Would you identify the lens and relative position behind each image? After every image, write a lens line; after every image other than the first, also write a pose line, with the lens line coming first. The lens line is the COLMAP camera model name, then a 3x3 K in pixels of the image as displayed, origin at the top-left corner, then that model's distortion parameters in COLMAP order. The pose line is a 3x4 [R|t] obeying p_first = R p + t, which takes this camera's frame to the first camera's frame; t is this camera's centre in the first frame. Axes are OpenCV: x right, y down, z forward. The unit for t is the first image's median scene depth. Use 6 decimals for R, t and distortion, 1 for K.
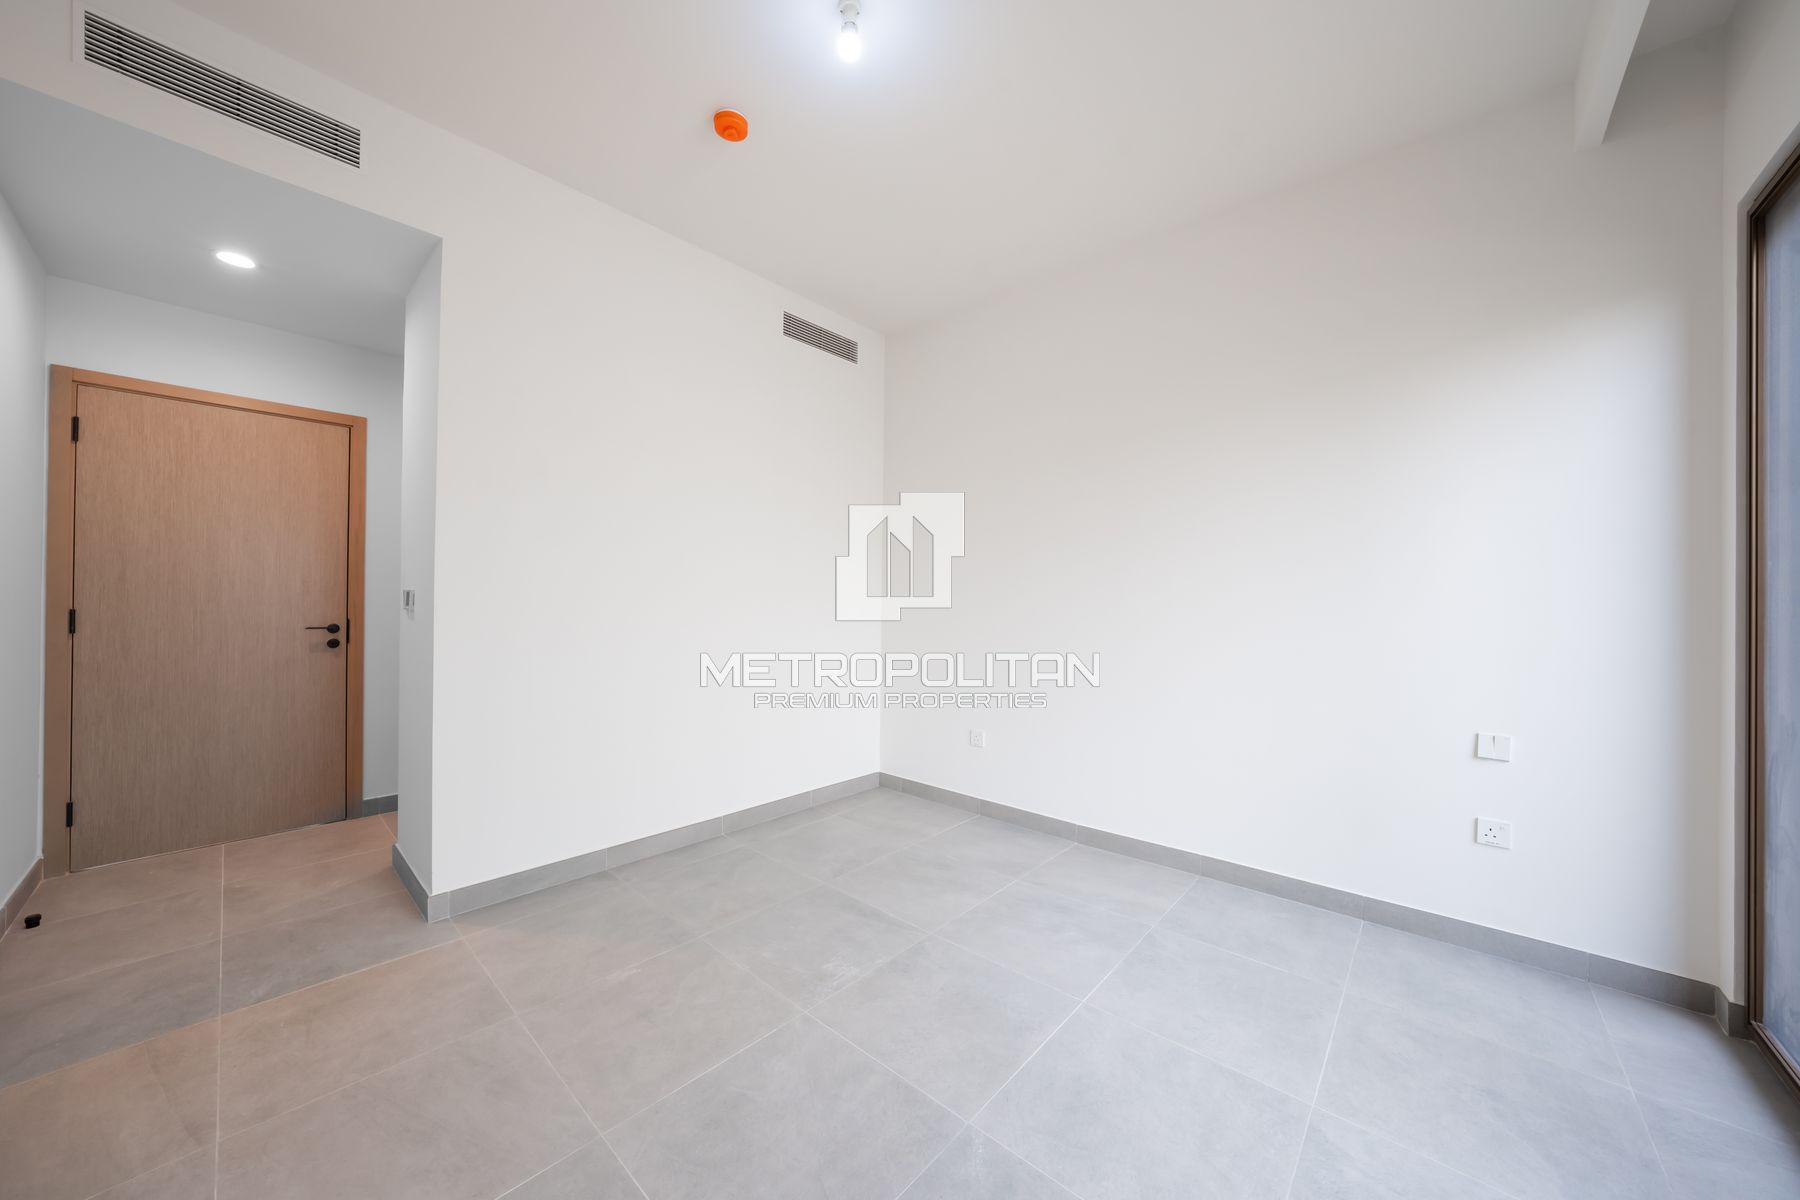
lens RADIAL K [[622.3, 0, 911.0], [0, 622.3, 602.5], [0, 0, 1]] dist [-0.027482, 0.006071]
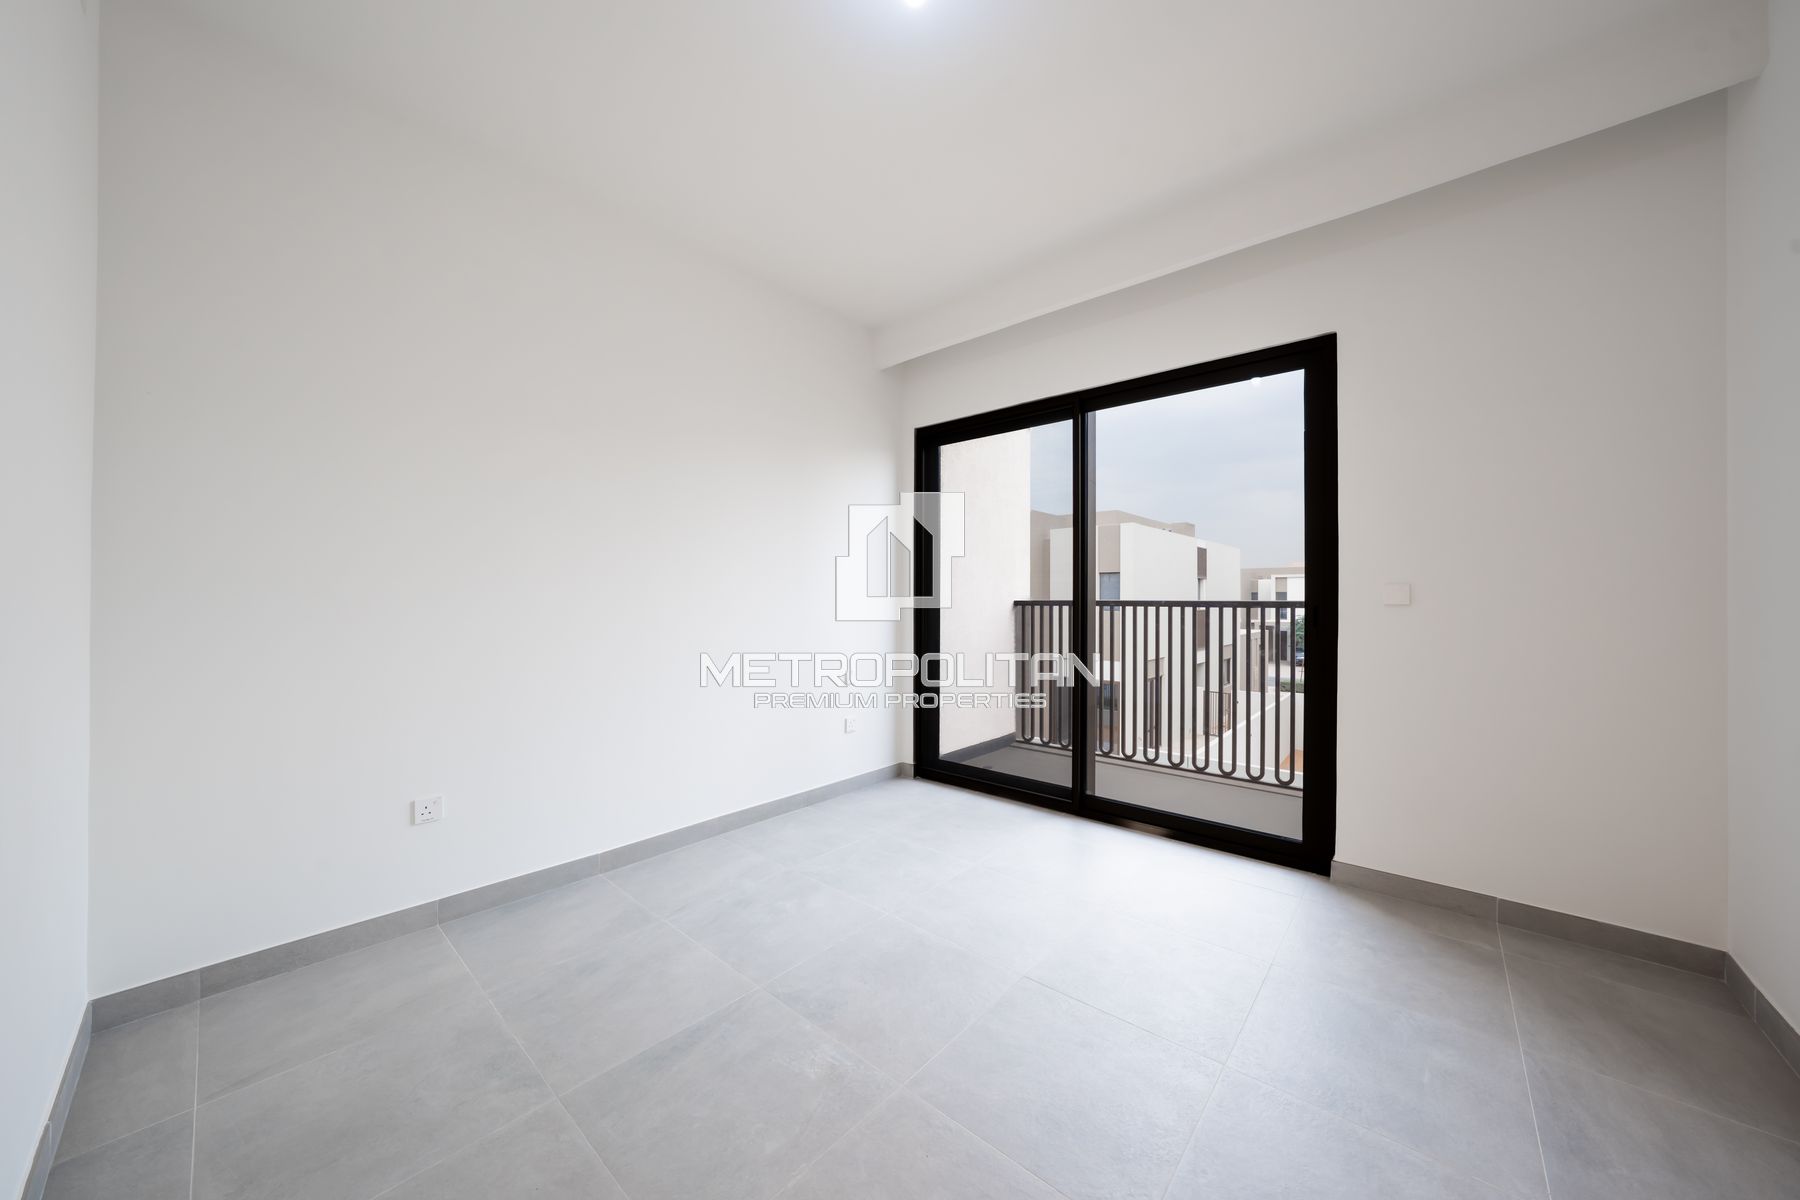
lens RADIAL K [[622.3, 0, 894.1], [0, 622.3, 598.6], [0, 0, 1]] dist [-0.027482, 0.006071]
pose [[-0.002948, 0.001197, 0.999995, -0.632877], [0.006218, 0.999980, -0.001179, 0.012644], [-0.999976, 0.006215, -0.002955, 0.648887]]
